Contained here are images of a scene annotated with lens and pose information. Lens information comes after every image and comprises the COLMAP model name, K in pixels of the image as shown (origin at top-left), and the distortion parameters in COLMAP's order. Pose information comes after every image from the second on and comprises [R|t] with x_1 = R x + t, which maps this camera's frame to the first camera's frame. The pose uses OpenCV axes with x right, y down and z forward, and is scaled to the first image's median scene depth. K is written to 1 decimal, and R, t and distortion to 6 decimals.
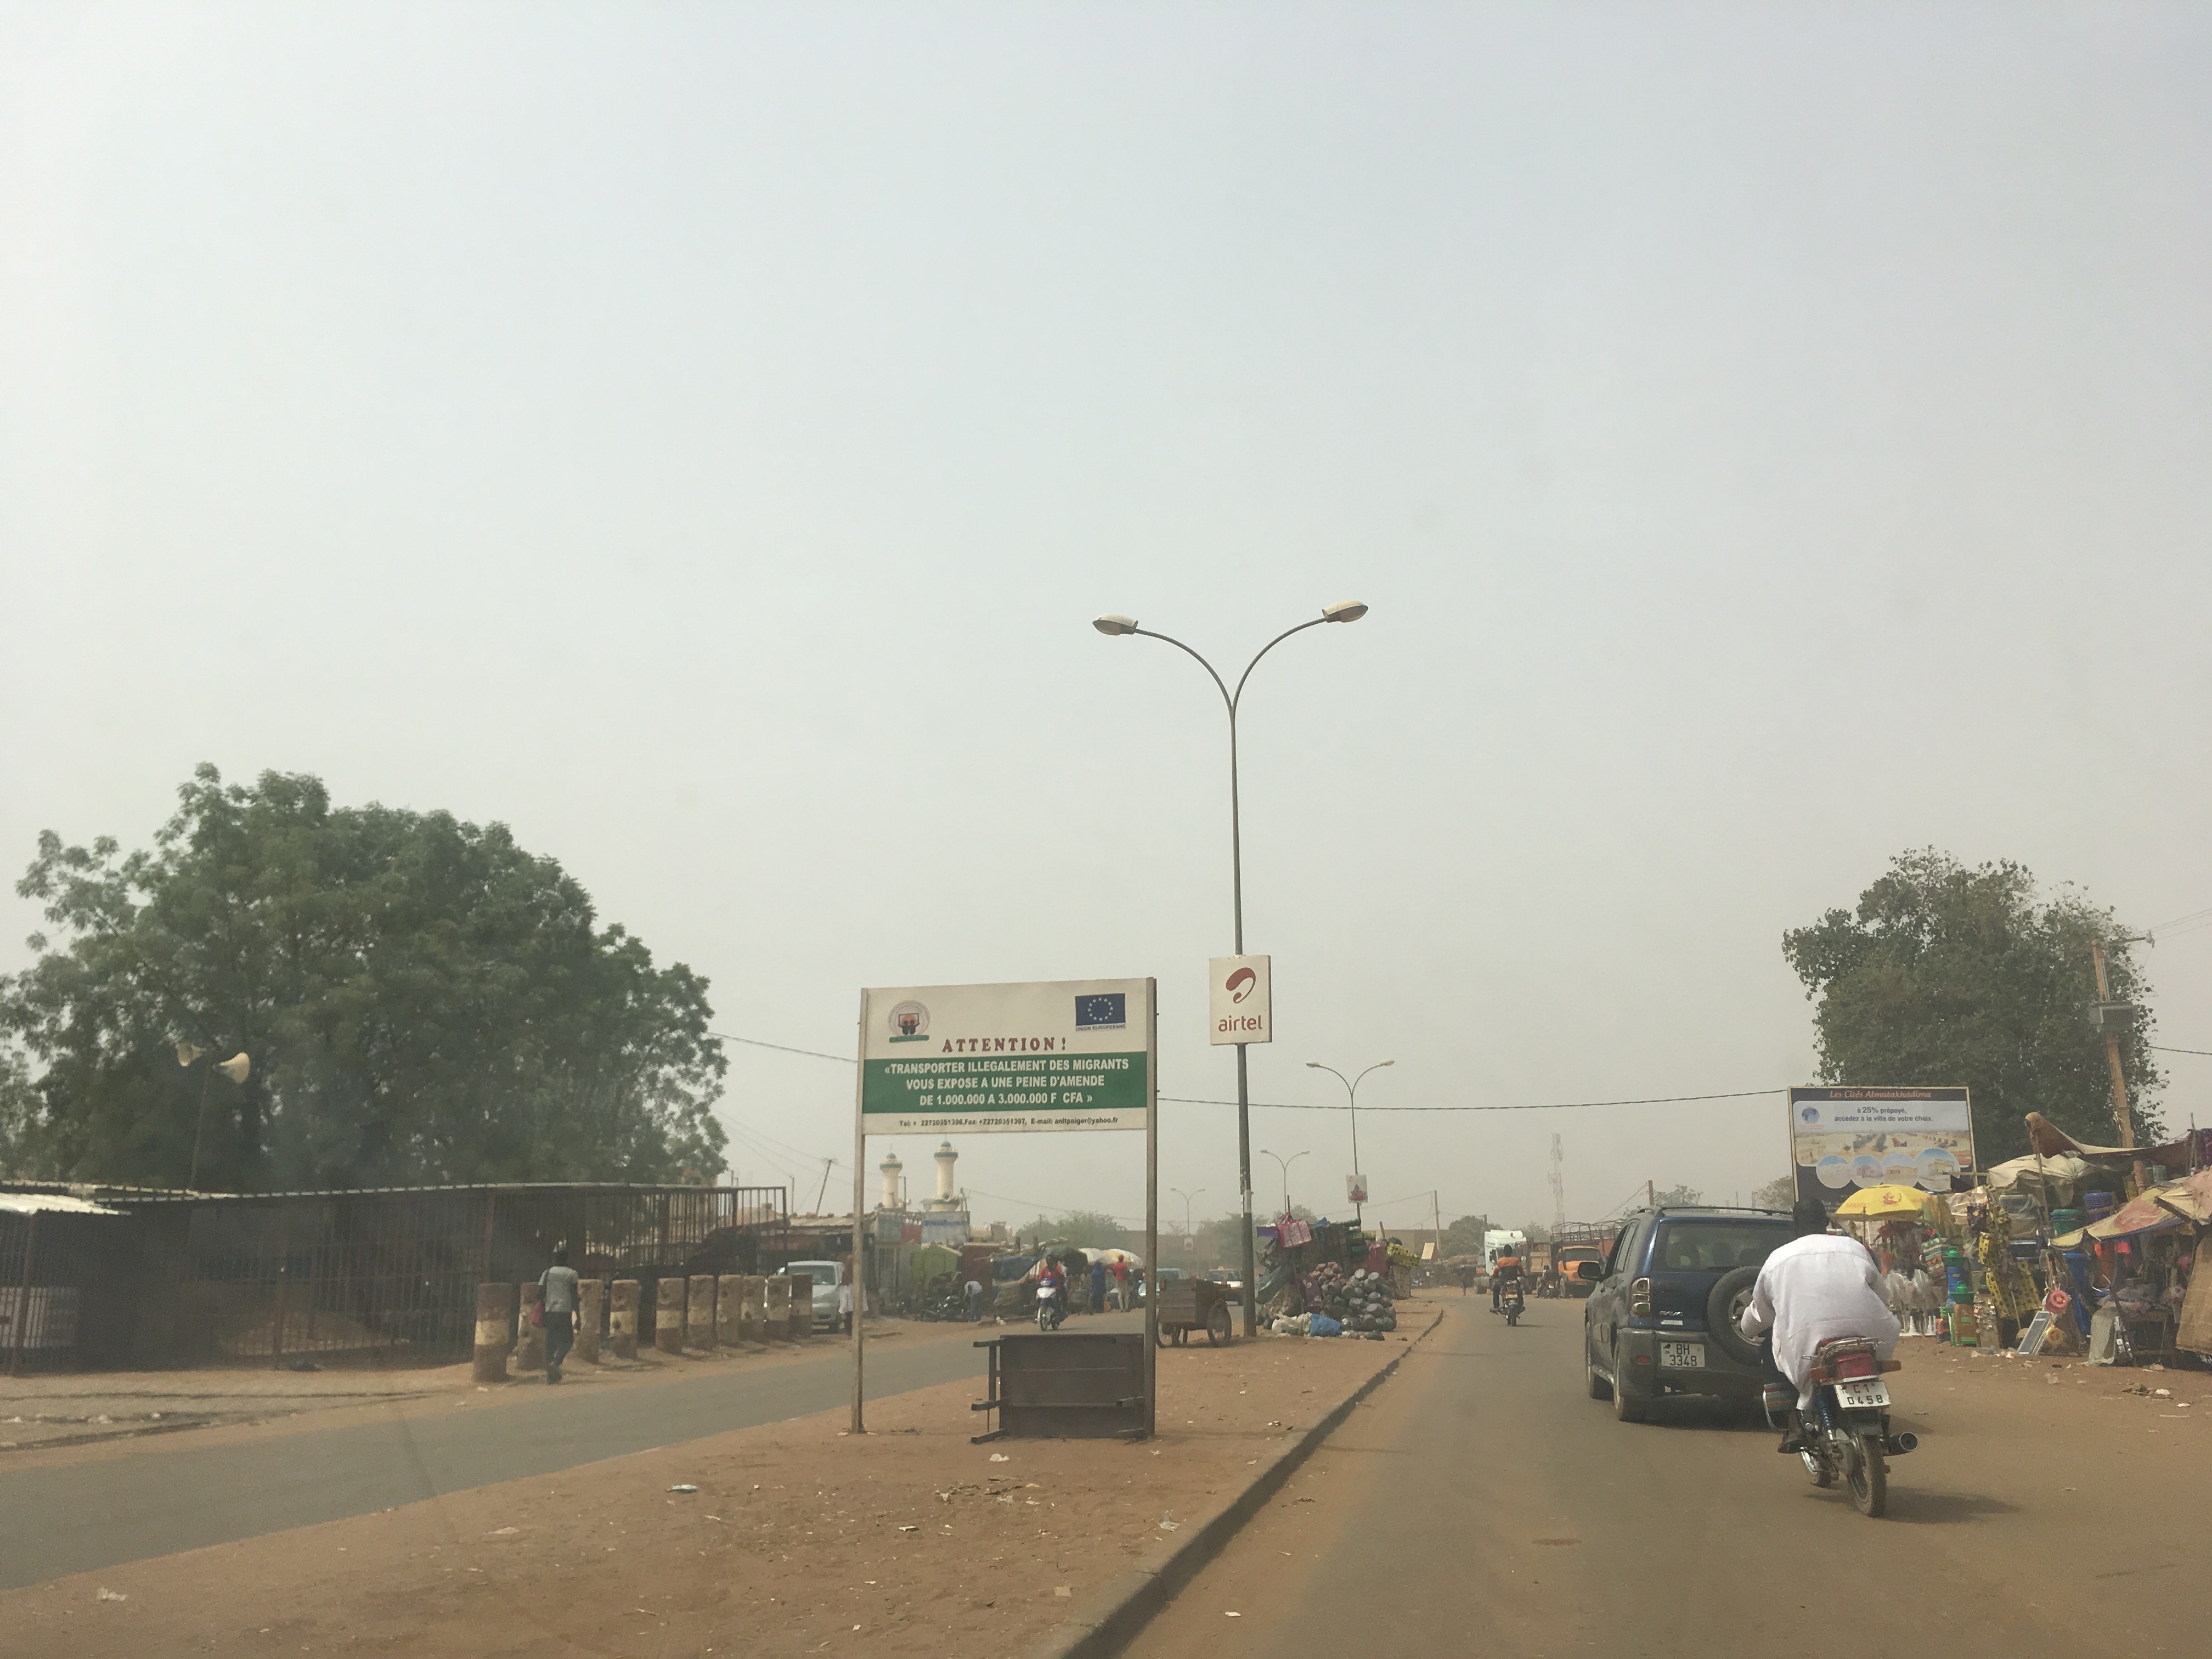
lens RADIAL K [[1870.8, 0, 1090.9], [0, 1870.8, 873.4], [0, 0, 1]] dist [0.067794, -0.084072]
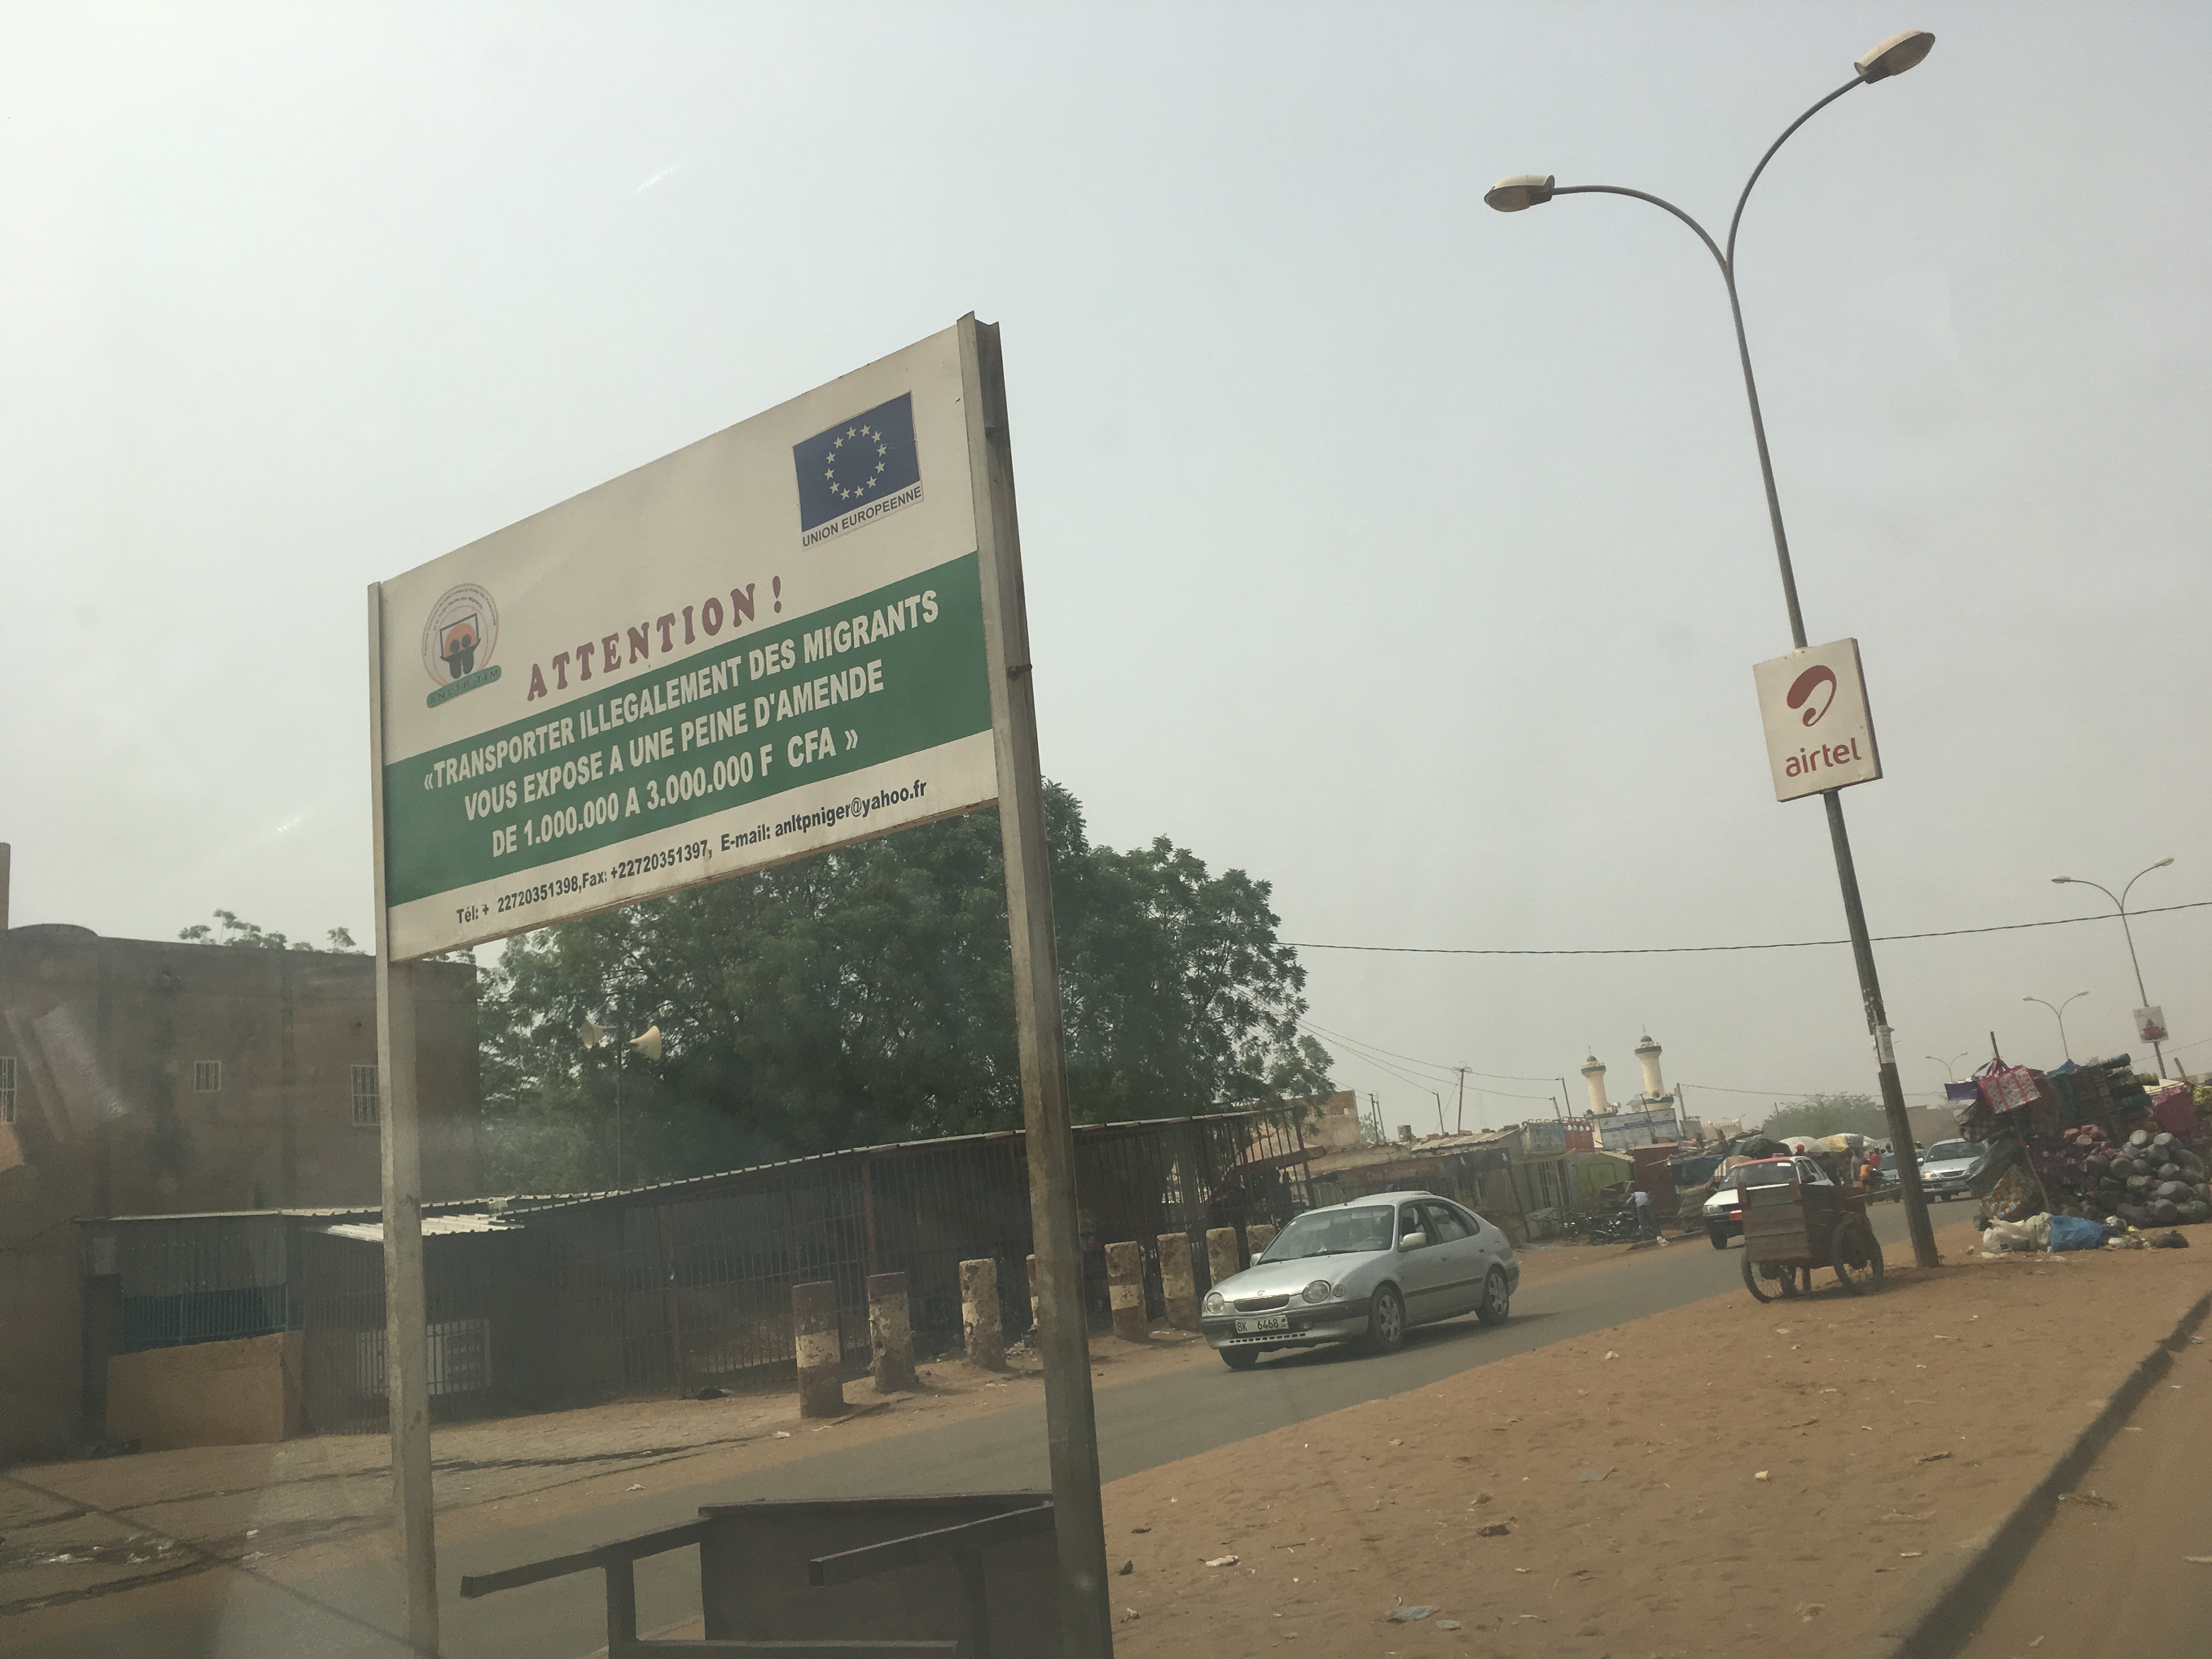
lens RADIAL K [[1870.8, 0, 1124.2], [0, 1870.8, 823.3], [0, 0, 1]] dist [0.067794, -0.084072]
pose [[0.927536, -0.168311, -0.333690, 0.065304], [0.173151, 0.984775, -0.015419, 0.066305], [0.331205, -0.043477, 0.942557, 0.323453]]
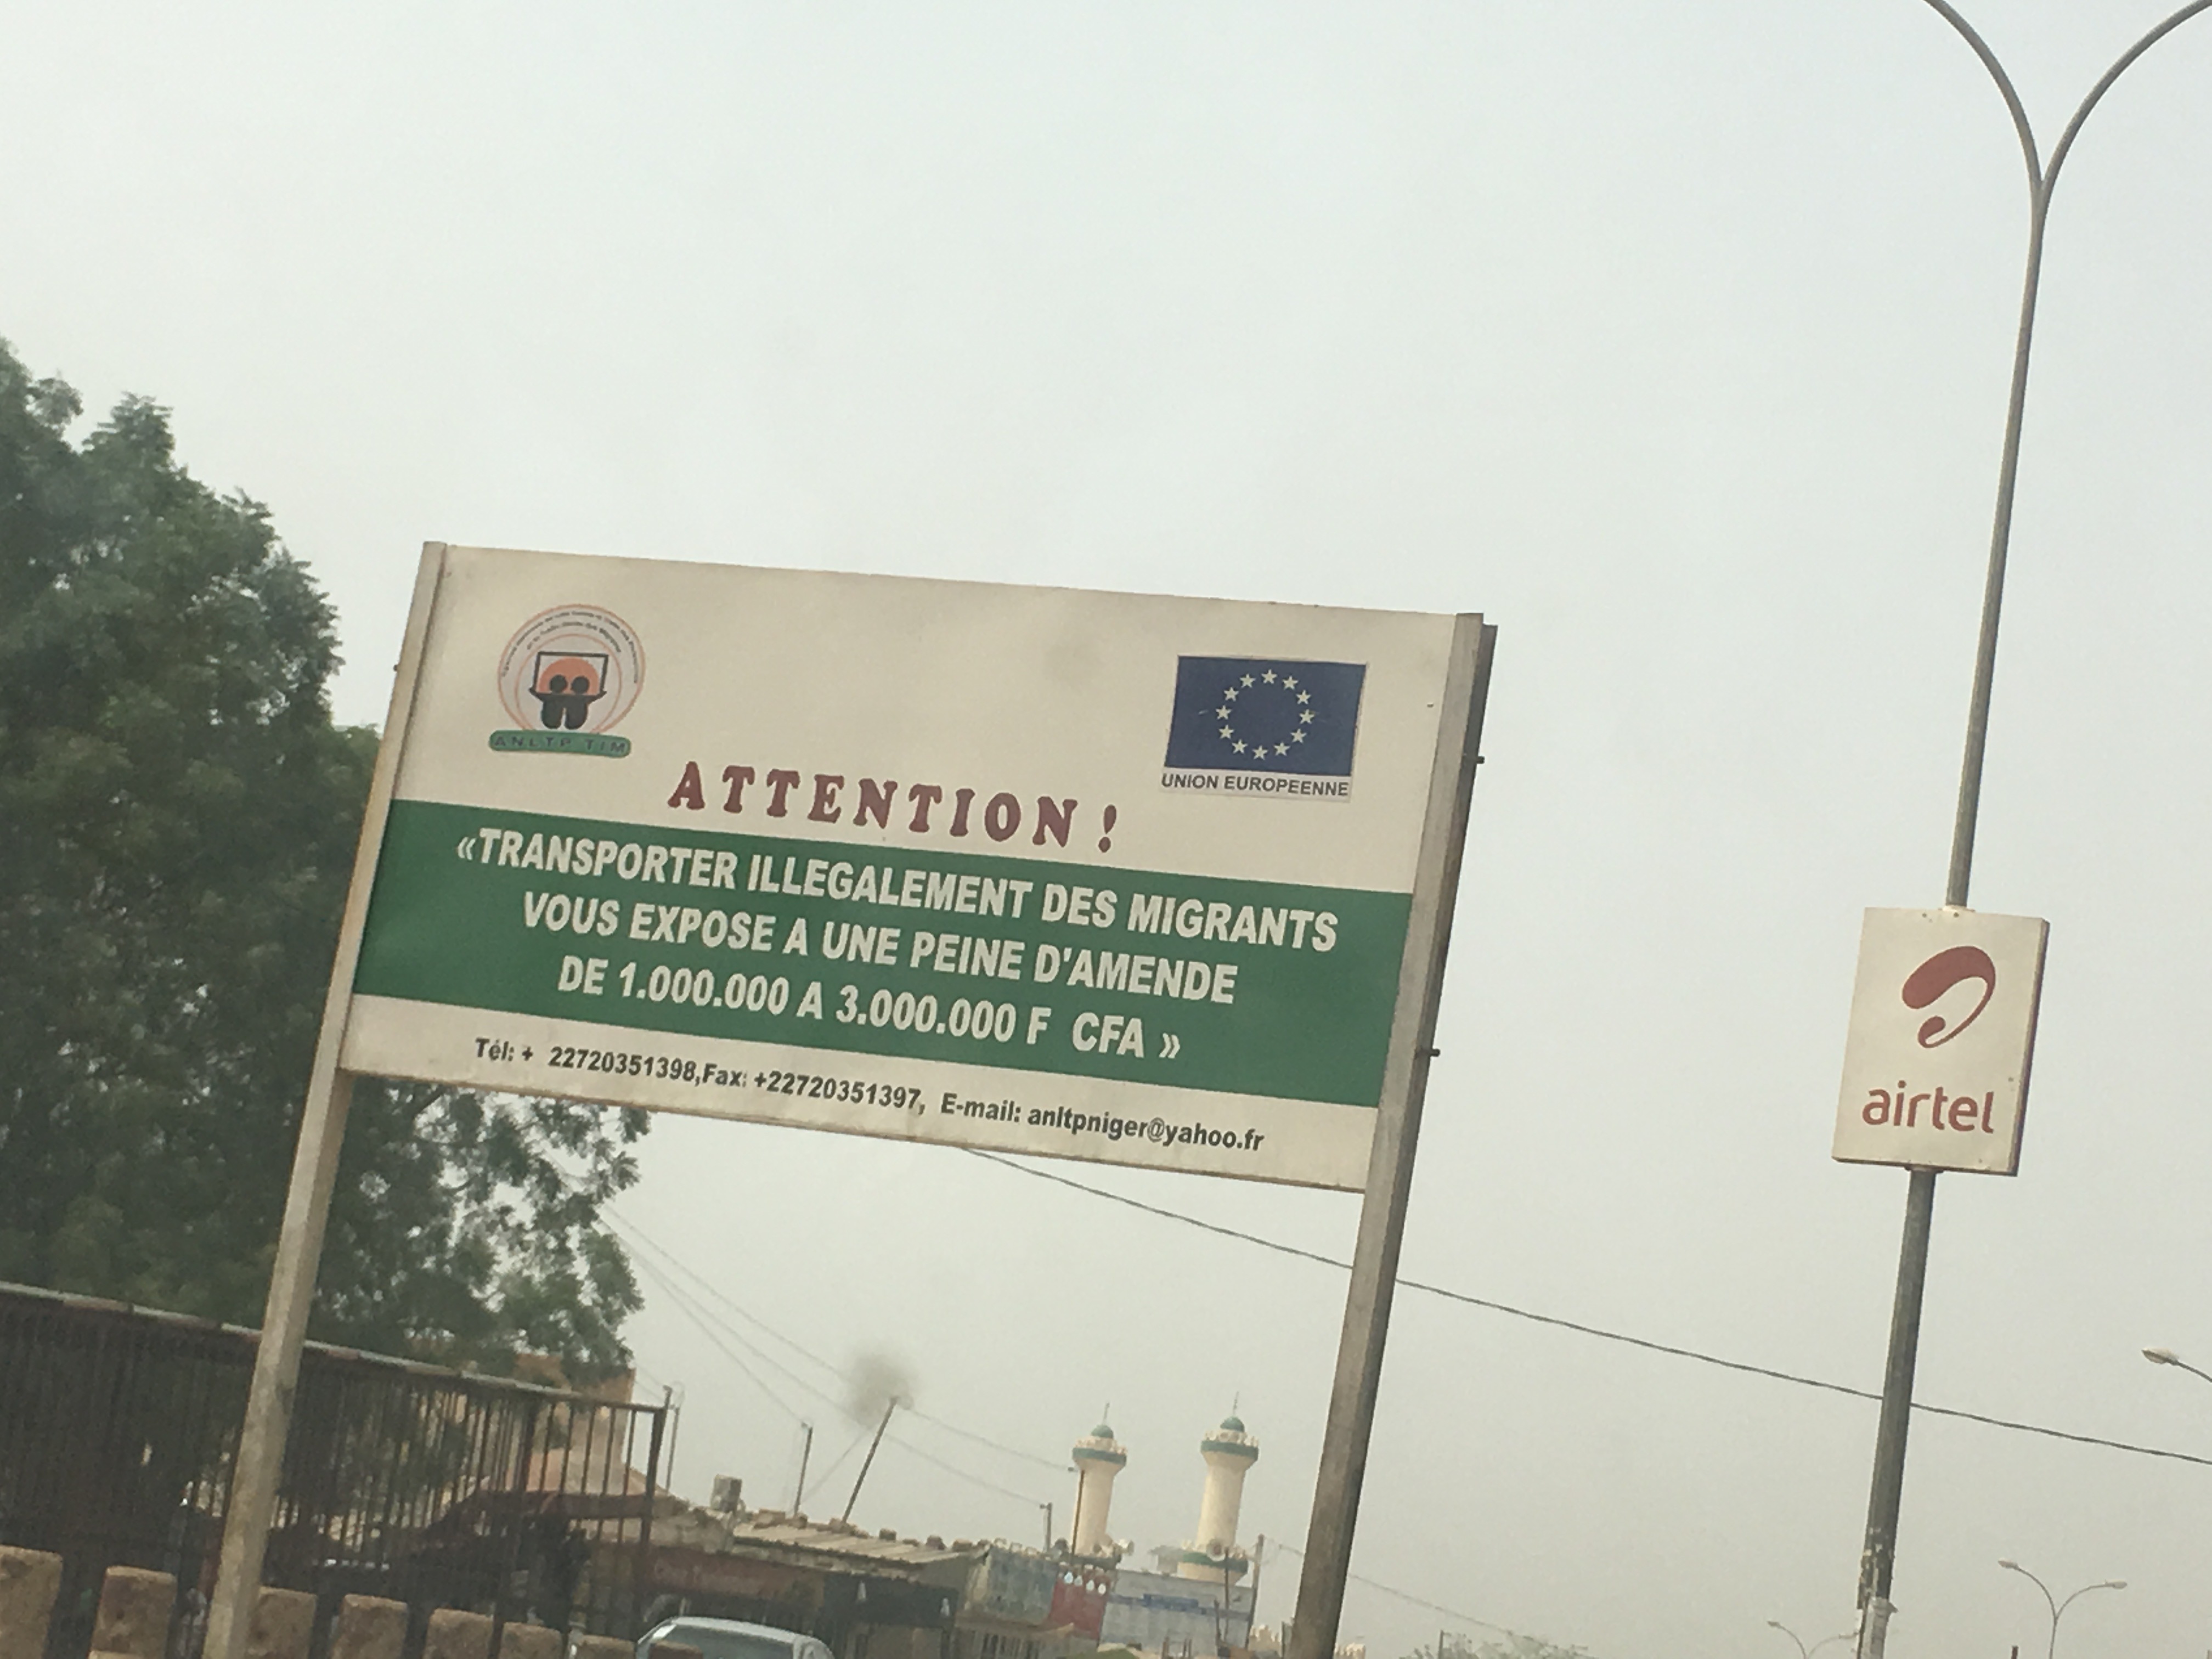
lens RADIAL K [[4436.7, 0, 1114.4], [0, 4436.7, 873.5], [0, 0, 1]] dist [0.053158, 0.000000]
pose [[0.981740, 0.140813, -0.127896, 0.030053], [-0.139026, 0.990025, 0.022841, 0.037773], [0.129837, -0.004643, 0.991525, 0.176963]]
